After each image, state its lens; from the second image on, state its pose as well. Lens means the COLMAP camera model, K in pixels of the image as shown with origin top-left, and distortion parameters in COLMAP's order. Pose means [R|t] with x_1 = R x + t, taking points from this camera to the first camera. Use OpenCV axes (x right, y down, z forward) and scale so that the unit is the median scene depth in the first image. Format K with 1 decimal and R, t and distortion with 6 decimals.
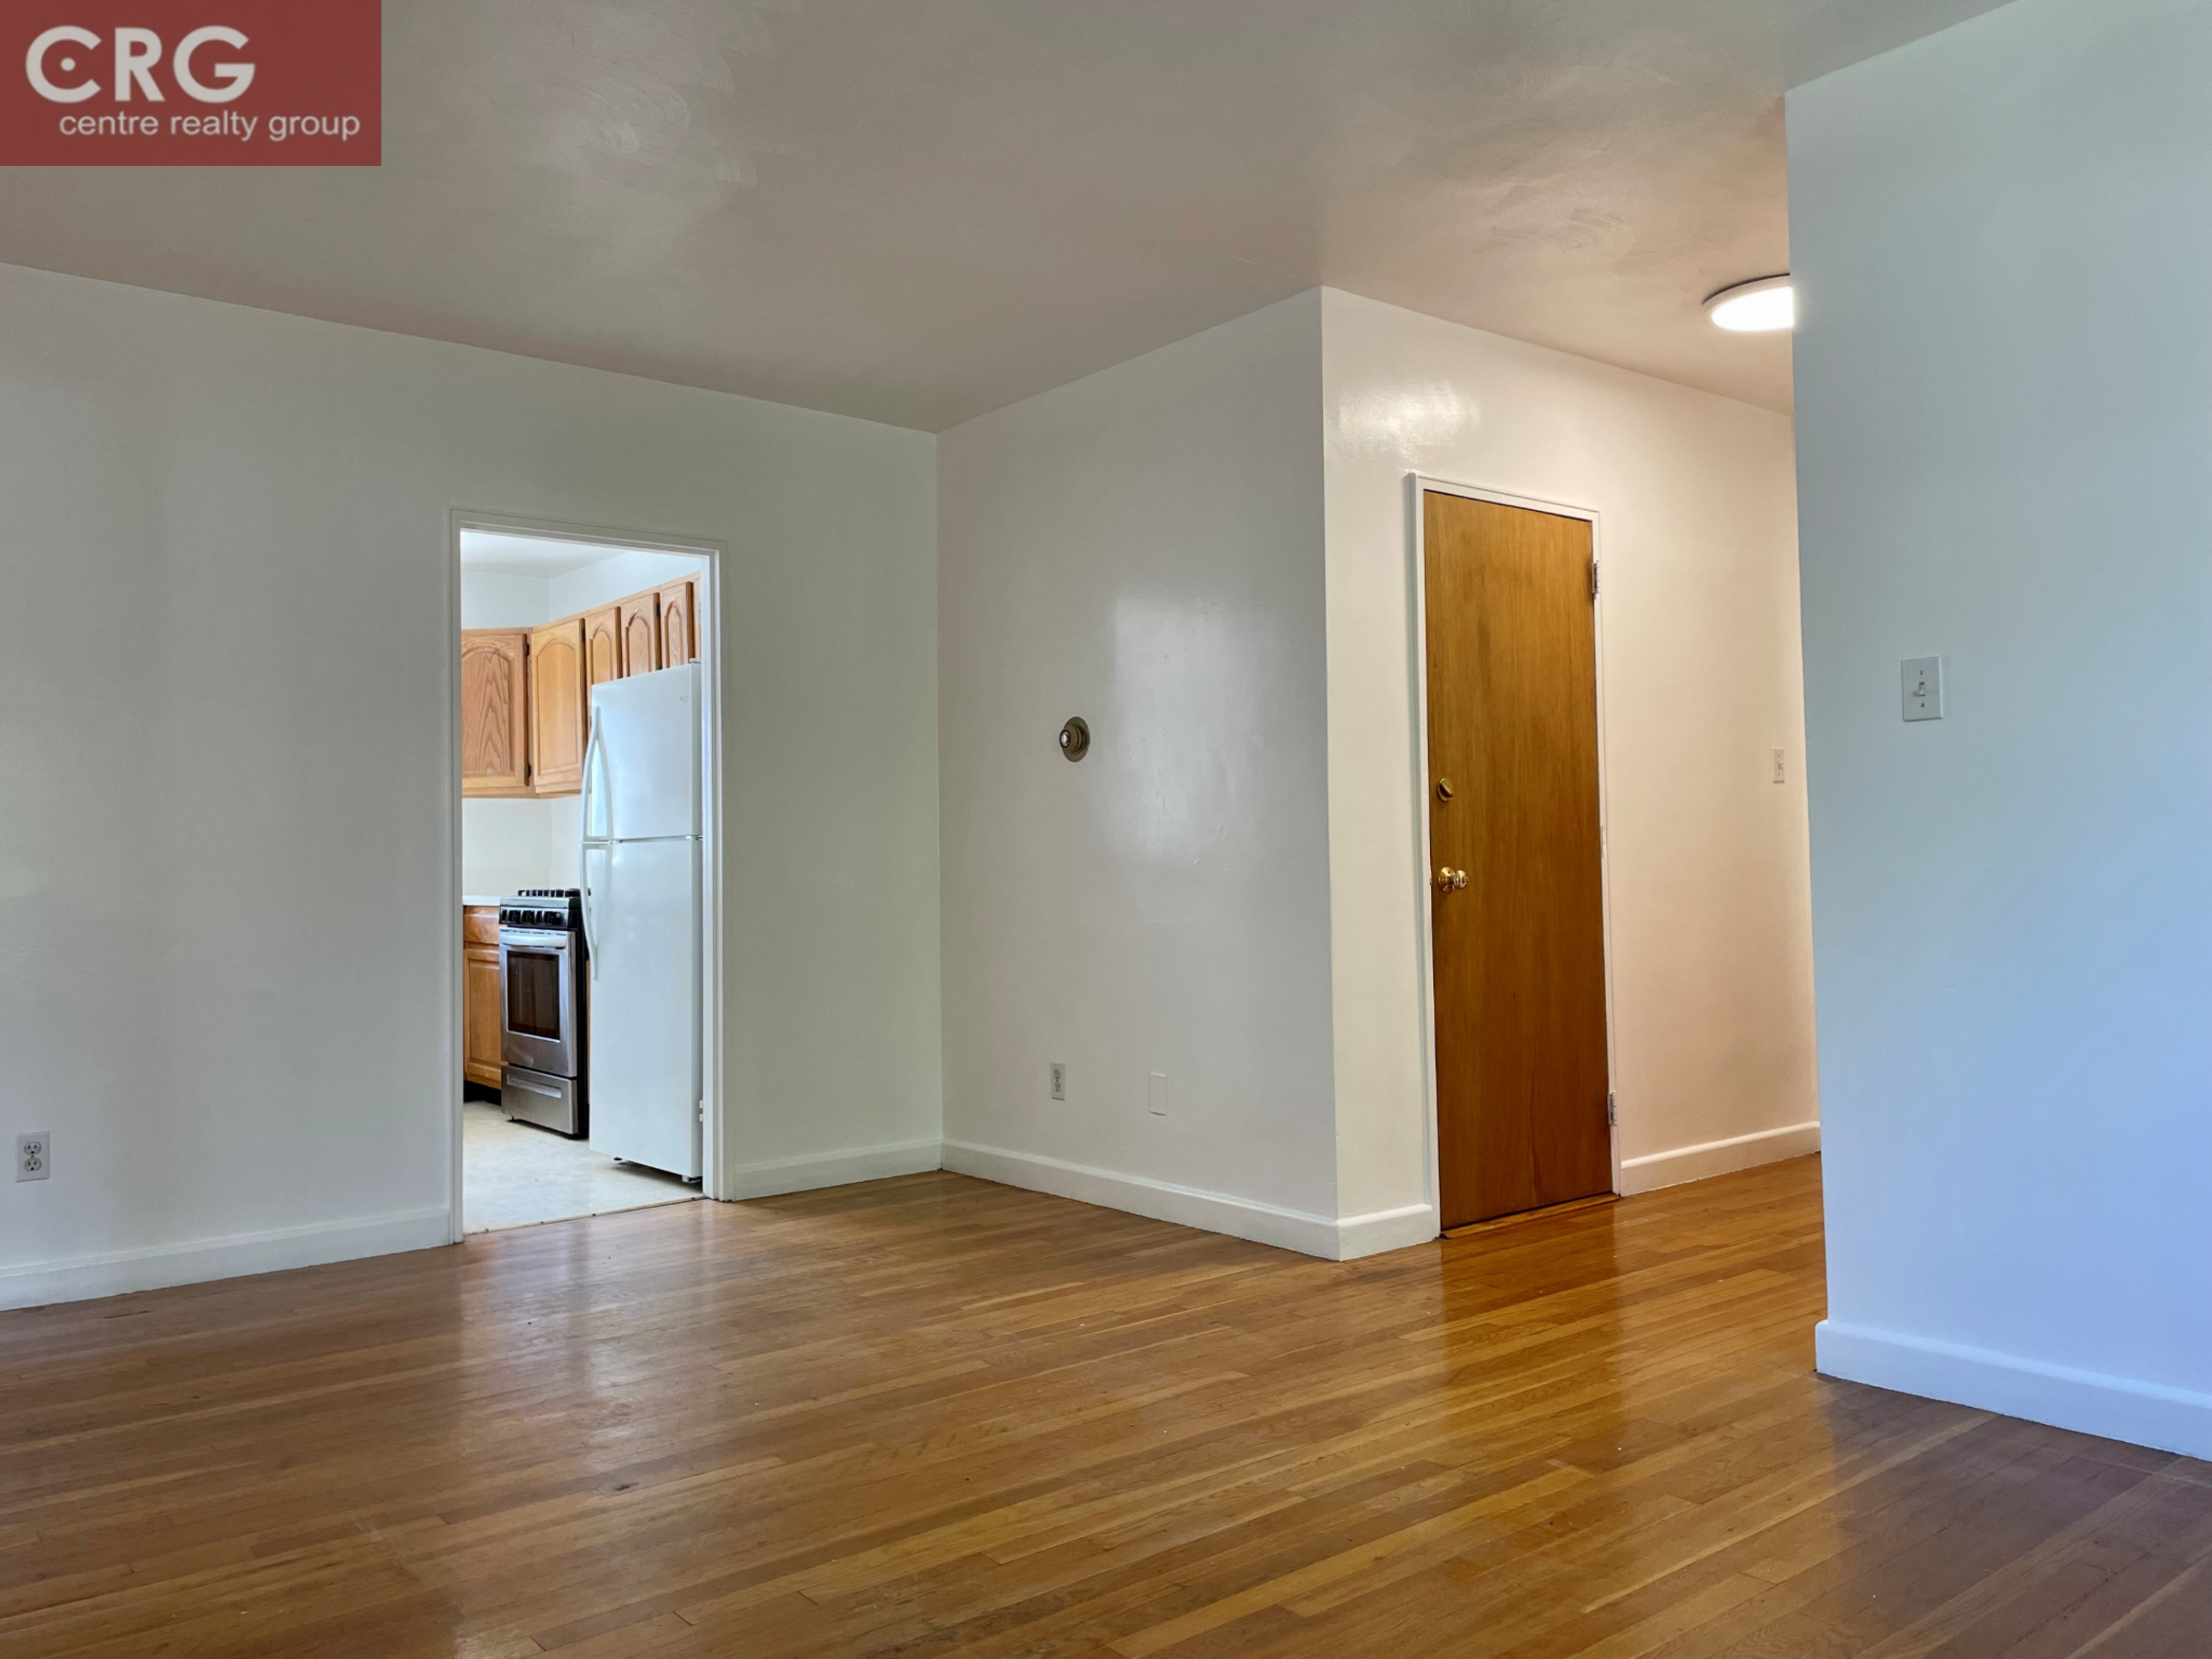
lens RADIAL K [[1686.1, 0, 1127.8], [0, 1686.1, 812.2], [0, 0, 1]] dist [0.058237, -0.081708]
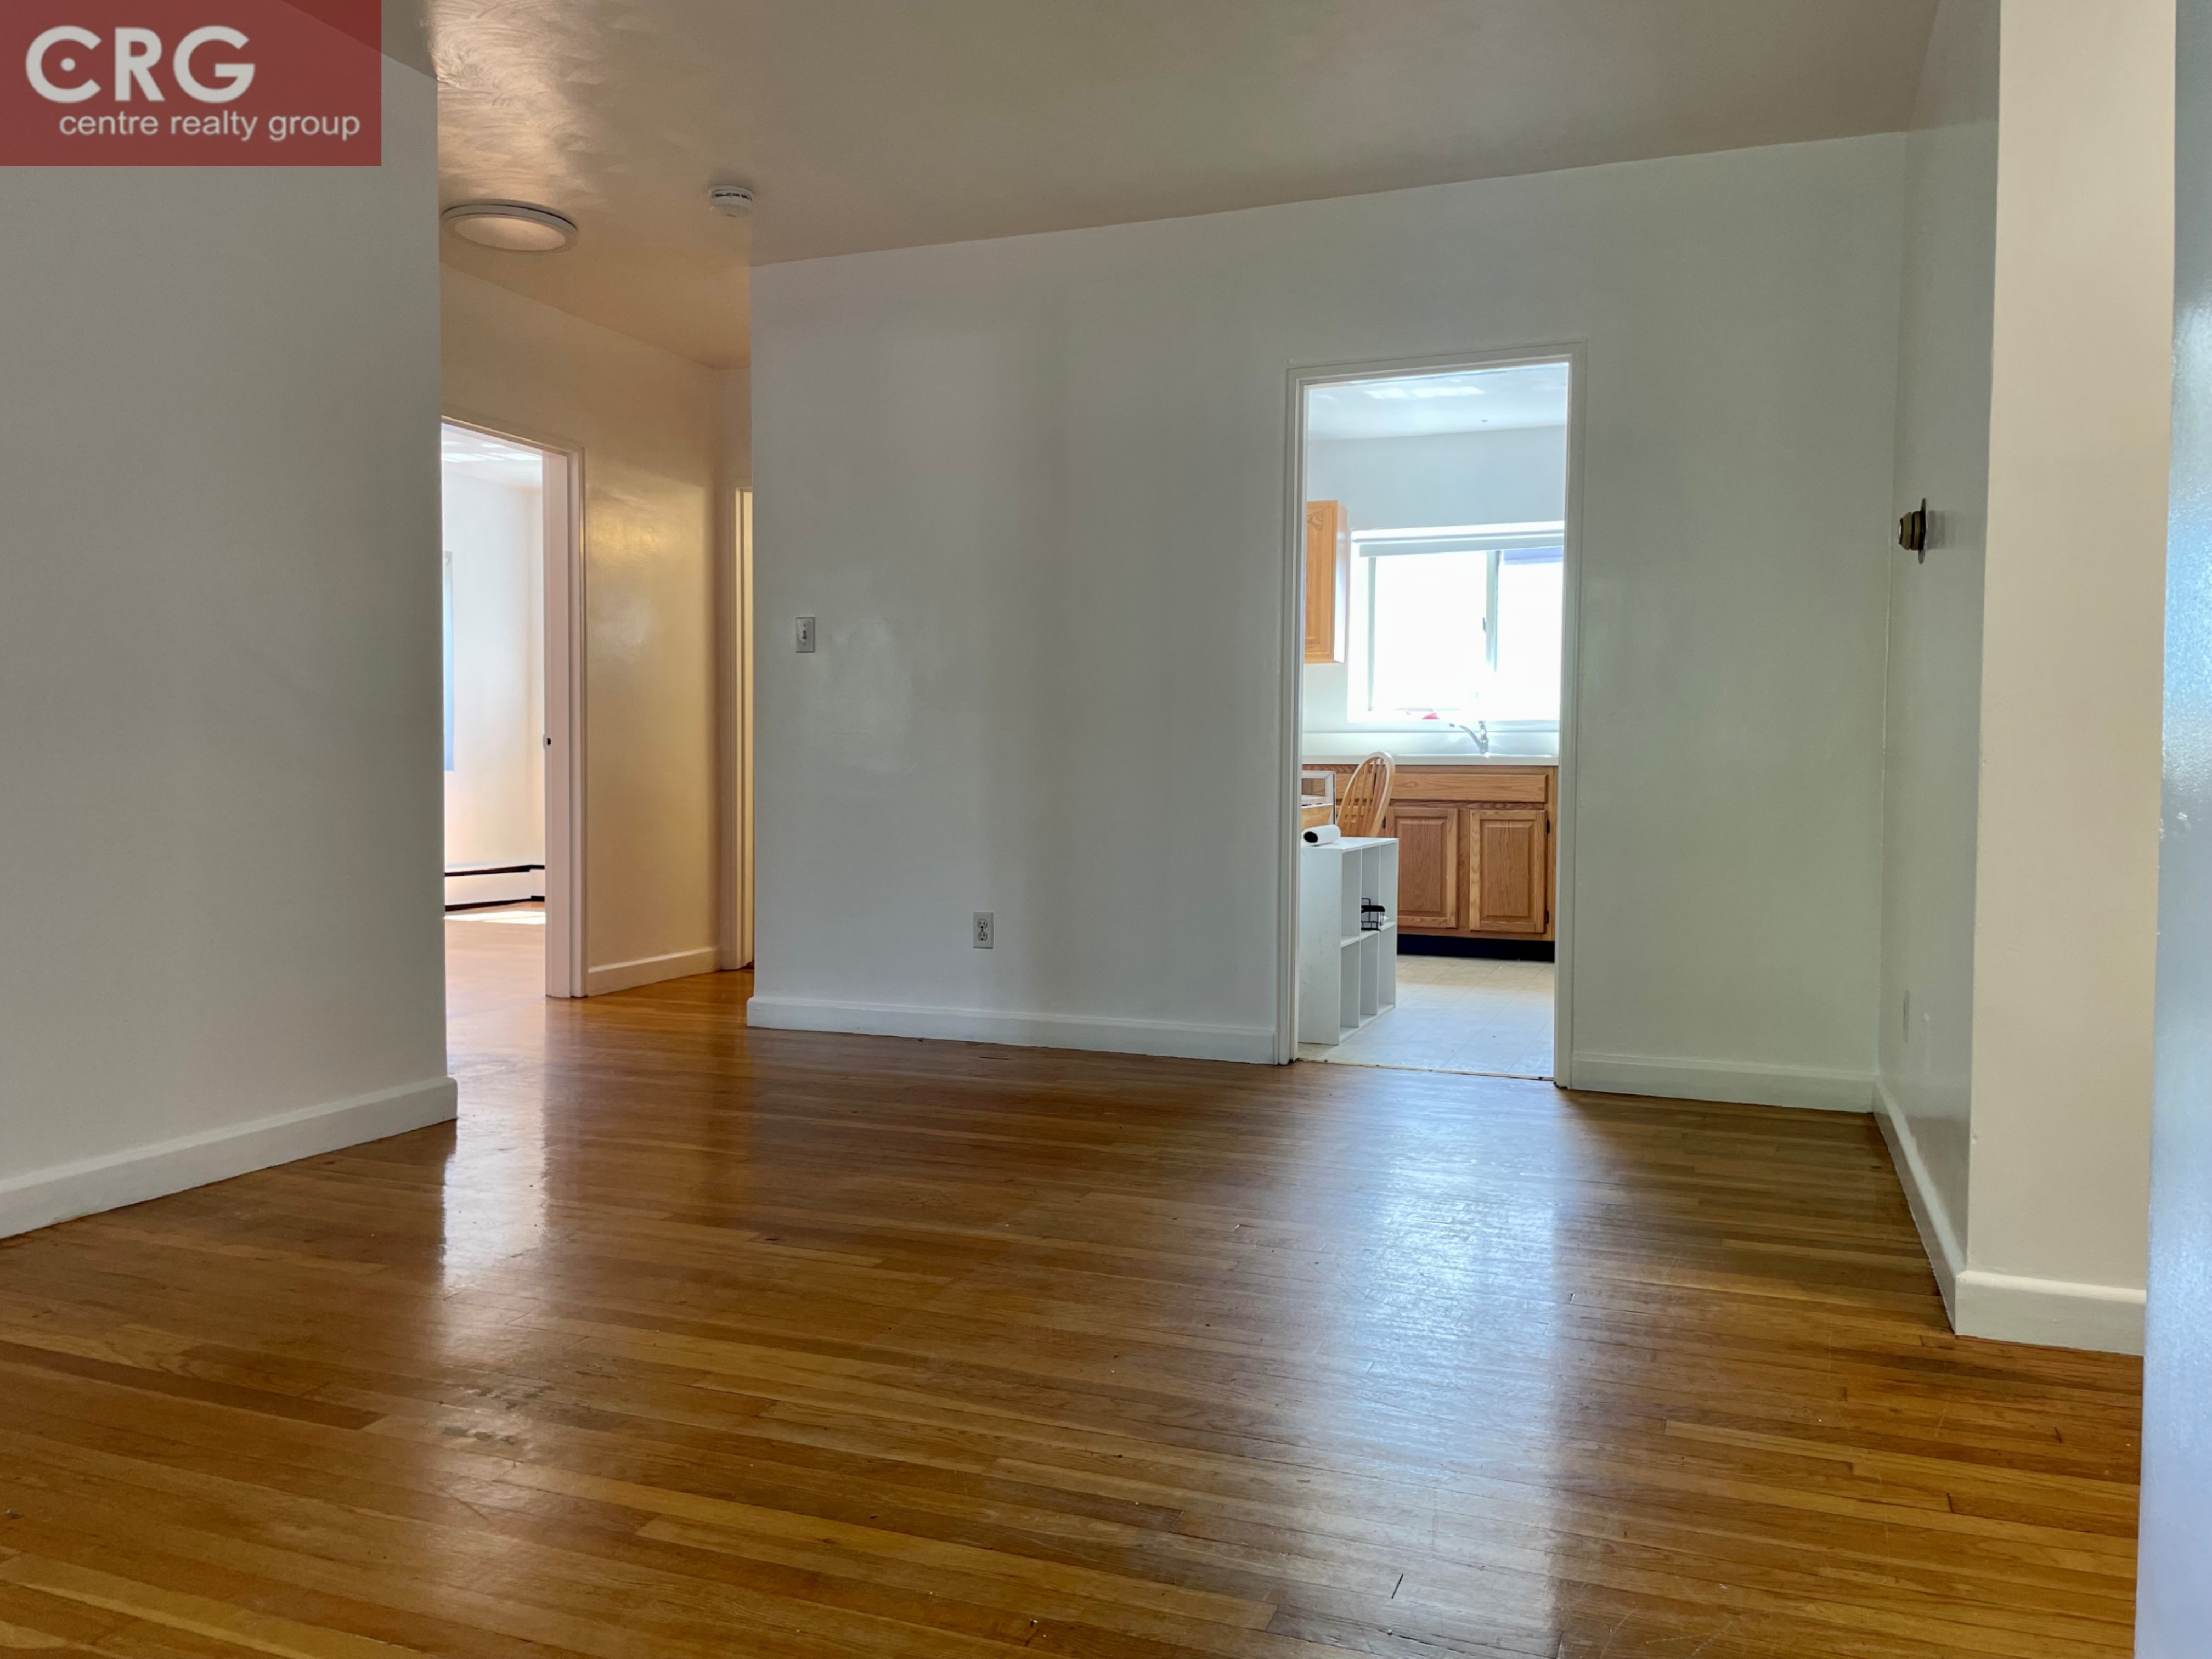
lens RADIAL K [[1686.1, 0, 1105.7], [0, 1686.1, 819.8], [0, 0, 1]] dist [0.058237, -0.081708]
pose [[0.500727, 0.054190, -0.863907, 0.461494], [0.009657, 0.997627, 0.068175, 0.025536], [0.865551, -0.042480, 0.499015, 0.381522]]
